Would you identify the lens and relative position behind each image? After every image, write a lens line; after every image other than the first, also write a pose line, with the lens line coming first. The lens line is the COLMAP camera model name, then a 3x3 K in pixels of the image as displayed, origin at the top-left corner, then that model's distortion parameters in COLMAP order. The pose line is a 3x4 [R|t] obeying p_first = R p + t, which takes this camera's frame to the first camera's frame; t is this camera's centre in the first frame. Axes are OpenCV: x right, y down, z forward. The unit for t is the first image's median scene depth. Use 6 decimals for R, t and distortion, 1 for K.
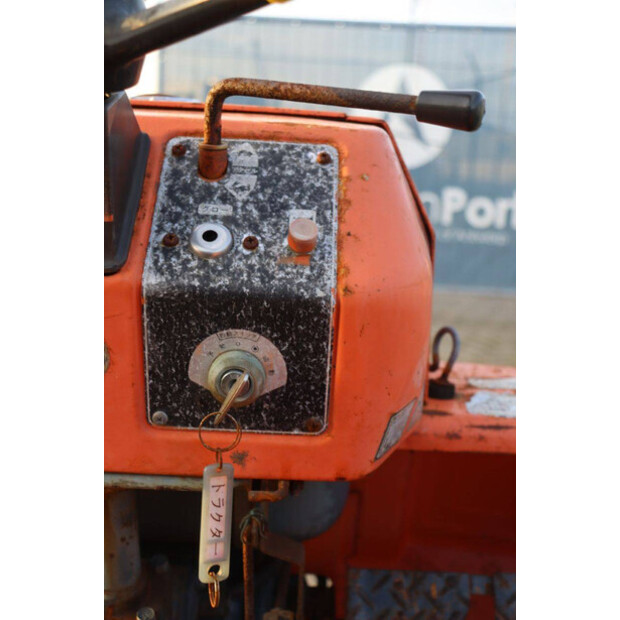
lens RADIAL K [[797.5, 0, 310.0], [0, 797.5, 310.0], [0, 0, 1]] dist [0.001017, 0.031410]
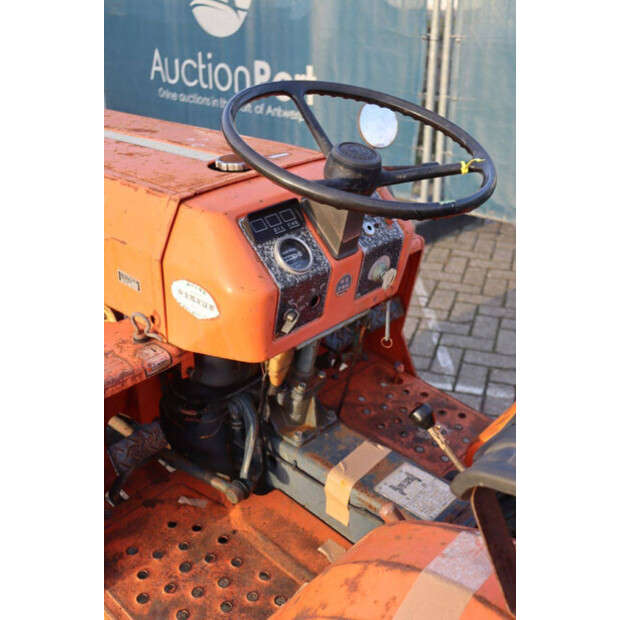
lens RADIAL K [[689.9, 0, 310.0], [0, 689.9, 310.0], [0, 0, 1]] dist [-0.023843, 0.025611]
pose [[0.666842, -0.366058, 0.649095, -1.810134], [0.162004, 0.921415, 0.353200, -0.667037], [-0.727377, -0.130373, 0.673740, -0.474961]]
